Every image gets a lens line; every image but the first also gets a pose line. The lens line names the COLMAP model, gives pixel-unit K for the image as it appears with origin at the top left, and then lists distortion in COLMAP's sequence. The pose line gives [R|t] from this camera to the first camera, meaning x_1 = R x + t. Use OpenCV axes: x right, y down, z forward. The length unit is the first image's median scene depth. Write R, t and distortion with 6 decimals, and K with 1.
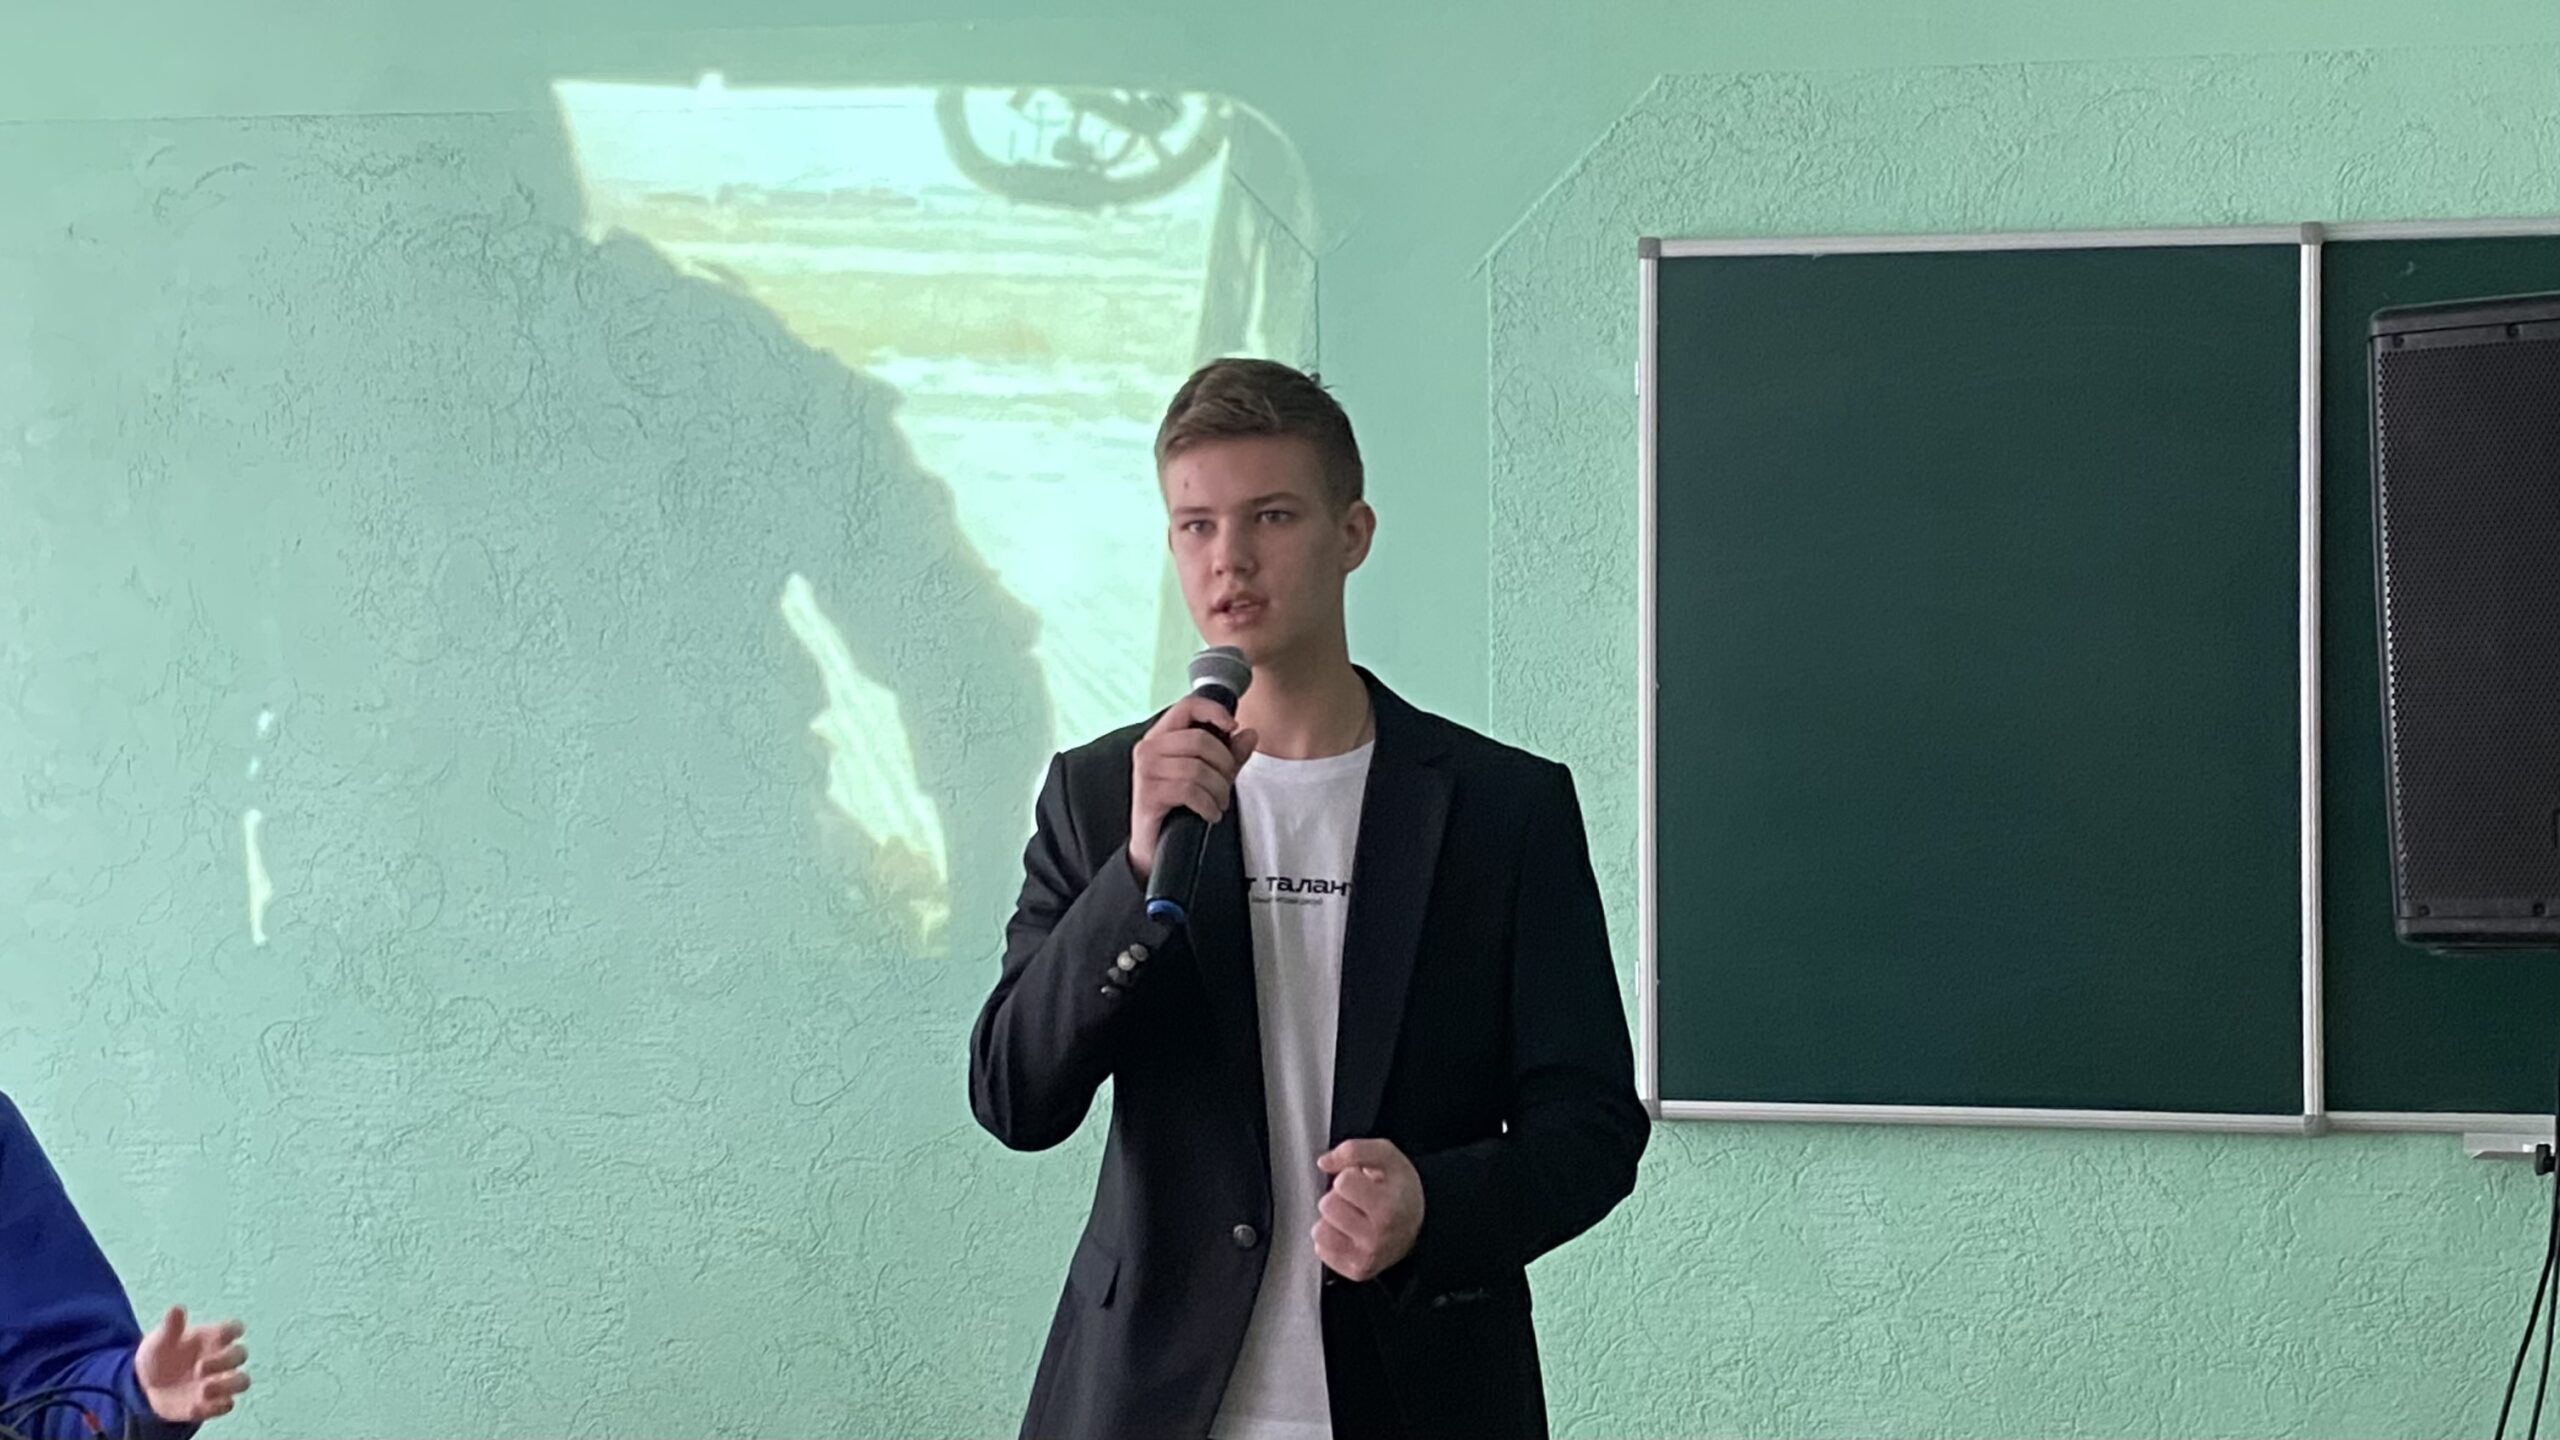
lens RADIAL K [[3262.4, 0, 1437.5], [0, 3262.4, 672.1], [0, 0, 1]] dist [0.267978, -0.891725]
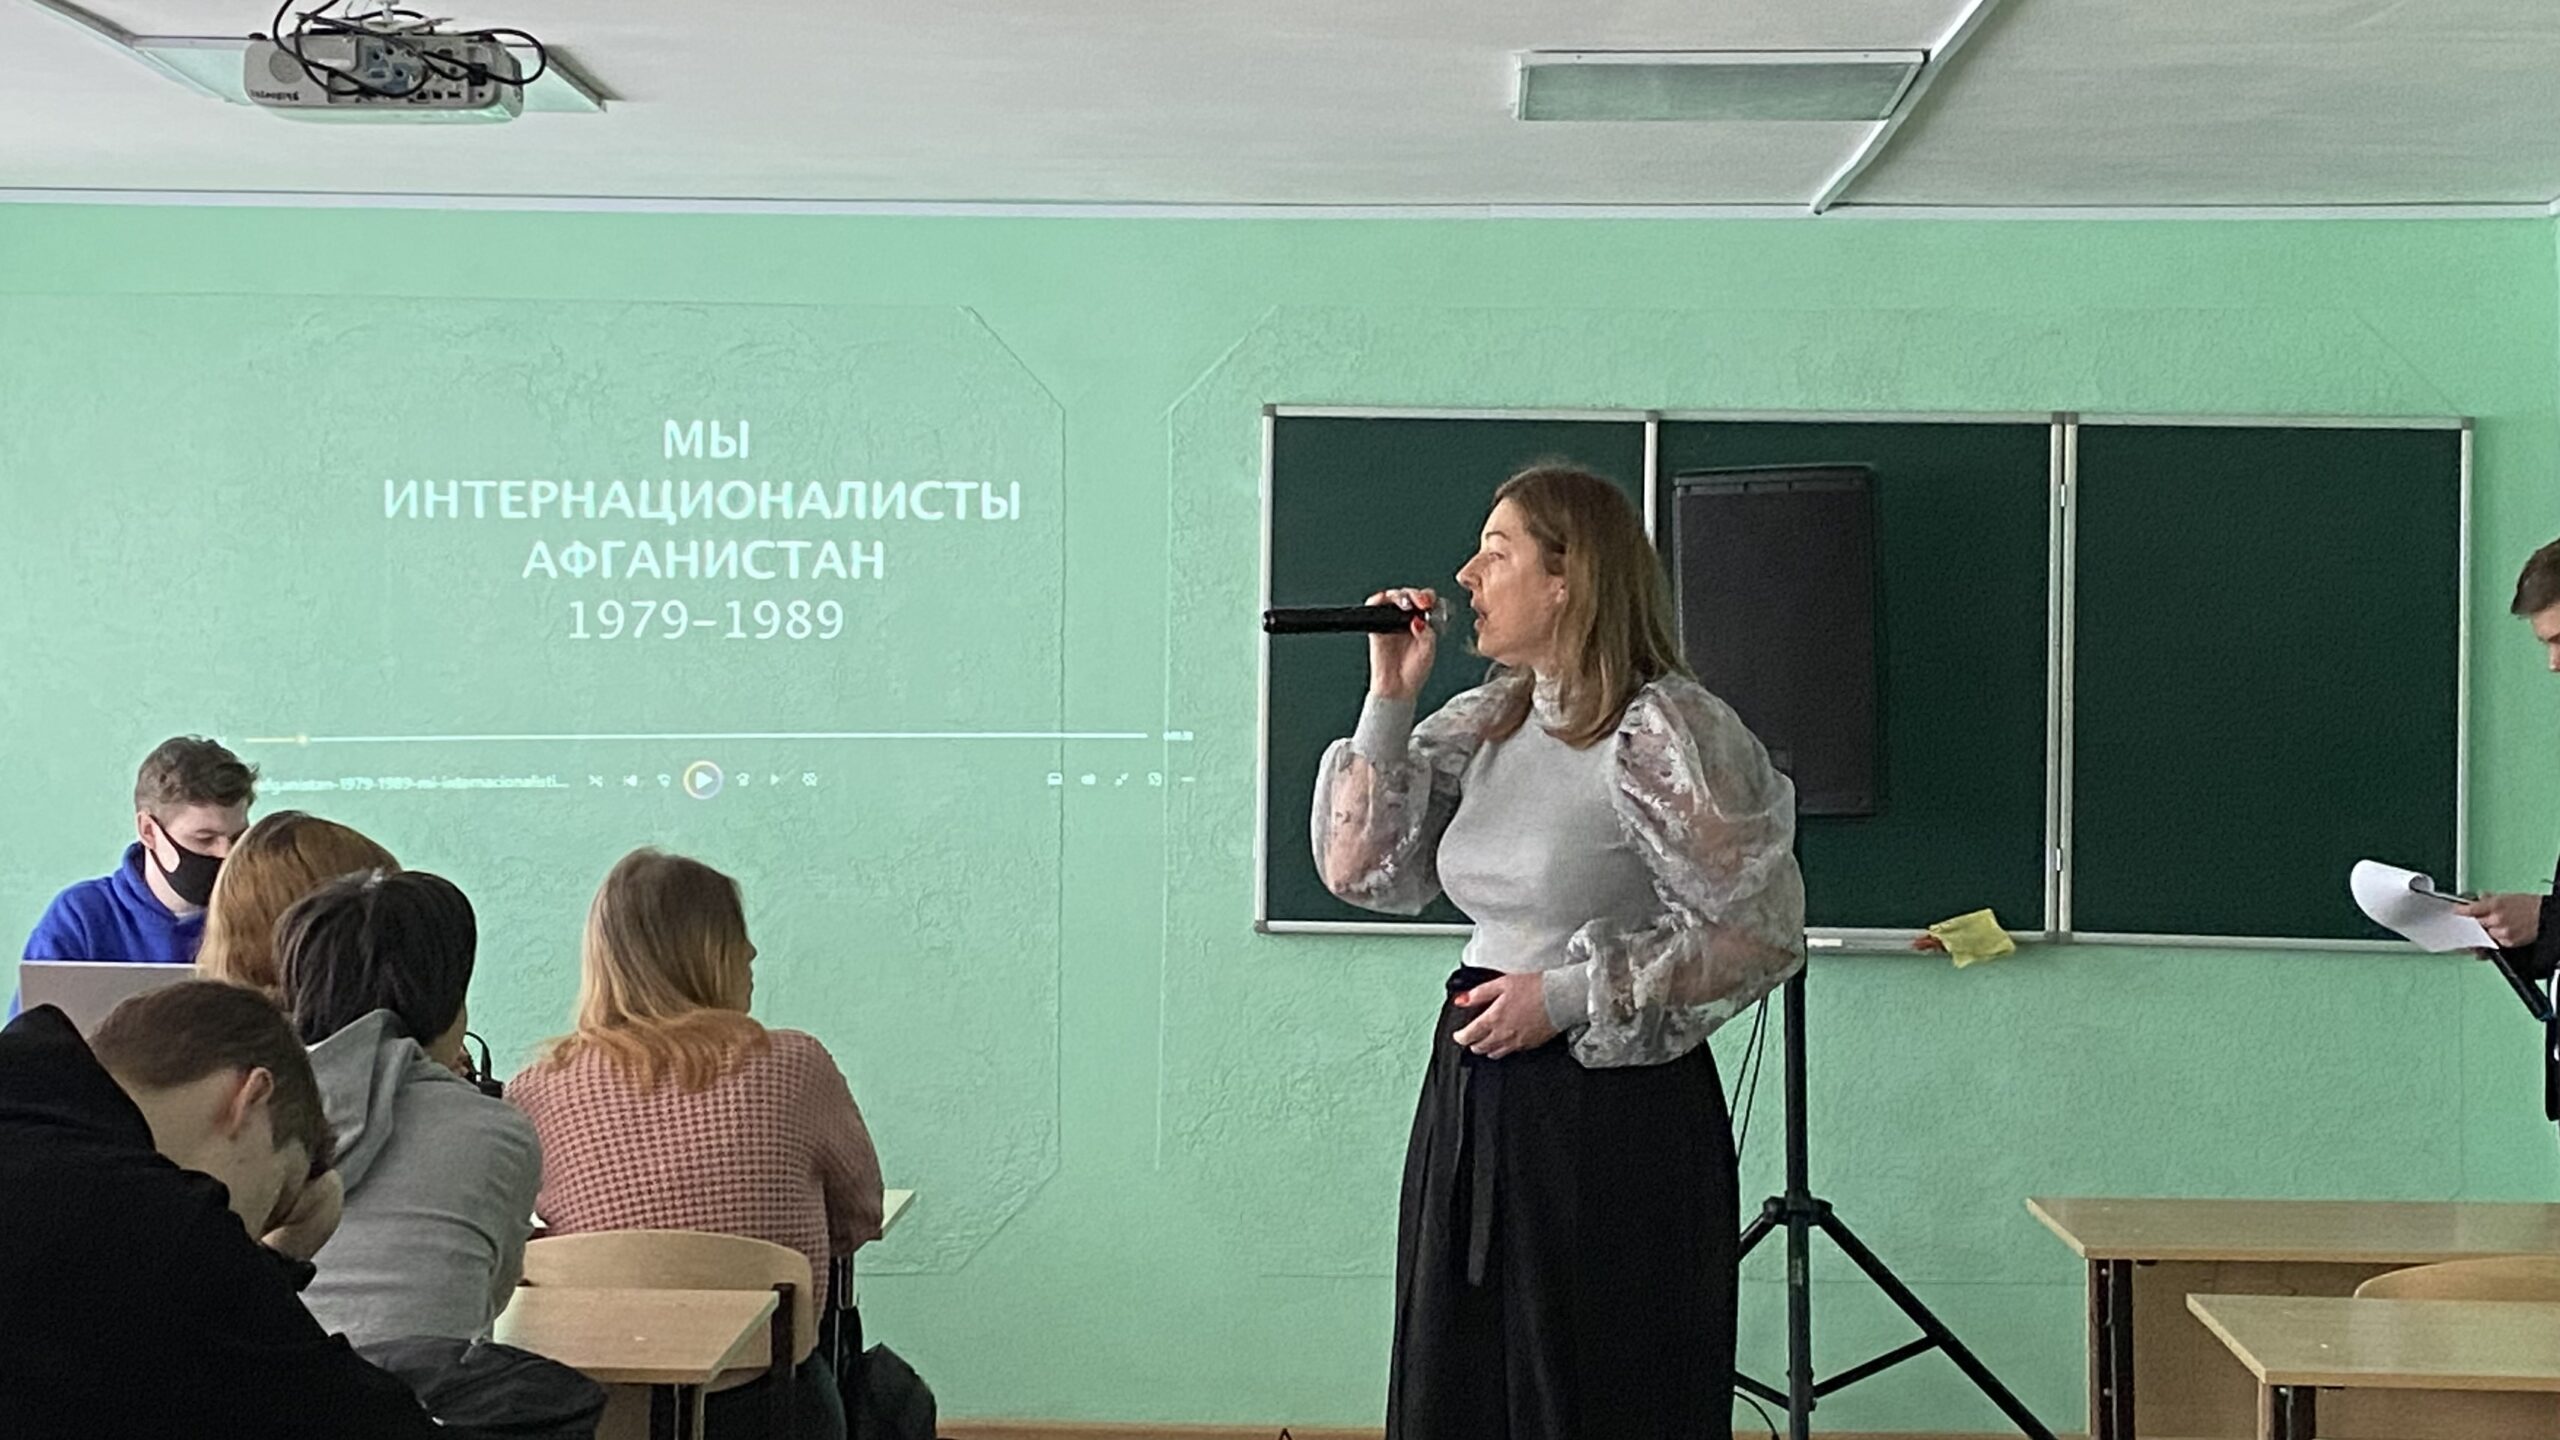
lens RADIAL K [[3886.7, 0, 1280.0], [0, 3886.7, 720.0], [0, 0, 1]] dist [0.253504, -1.641529]
pose [[0.991693, 0.014409, 0.127815, -0.178490], [-0.016041, 0.999802, 0.011750, 0.004699], [-0.127621, -0.013703, 0.991728, -0.953572]]
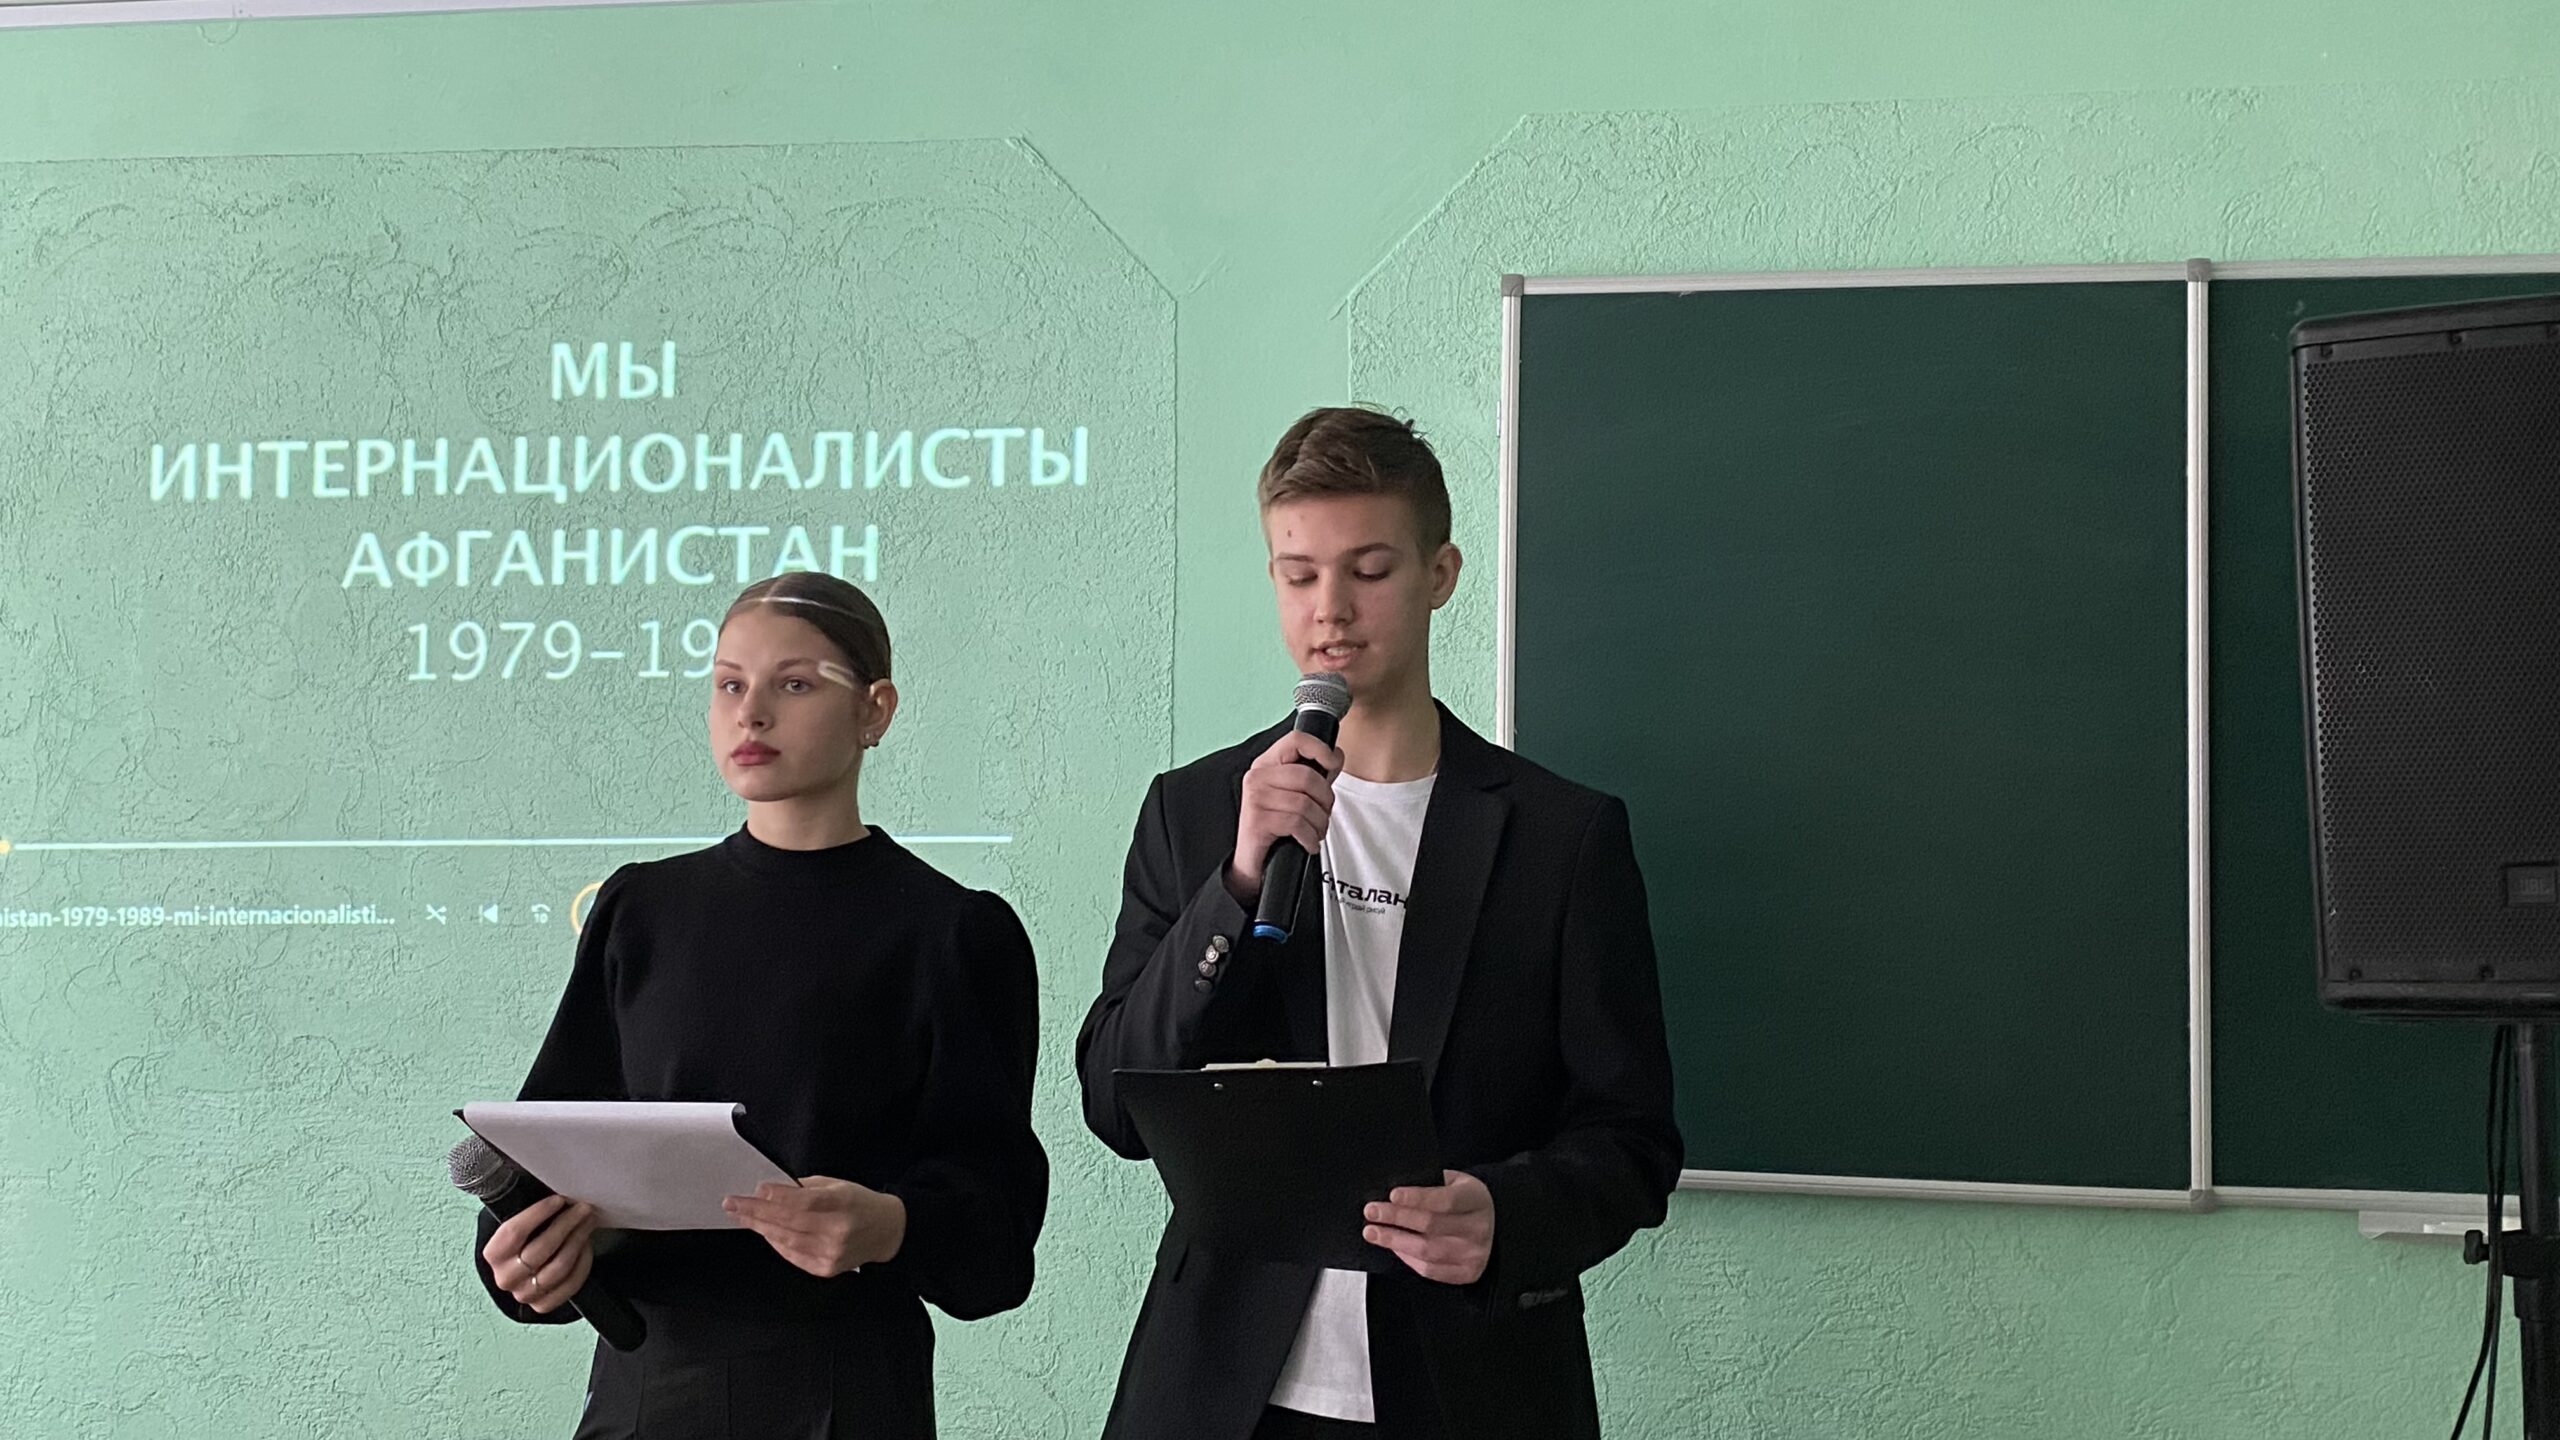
lens RADIAL K [[2446.2, 0, 1327.4], [0, 2446.2, 702.2], [0, 0, 1]] dist [0.148641, -0.340420]
pose [[0.999875, 0.014112, -0.007190, 0.016315], [-0.014389, 0.999096, -0.039993, 0.024986], [0.006619, 0.040091, 0.999174, 0.271070]]
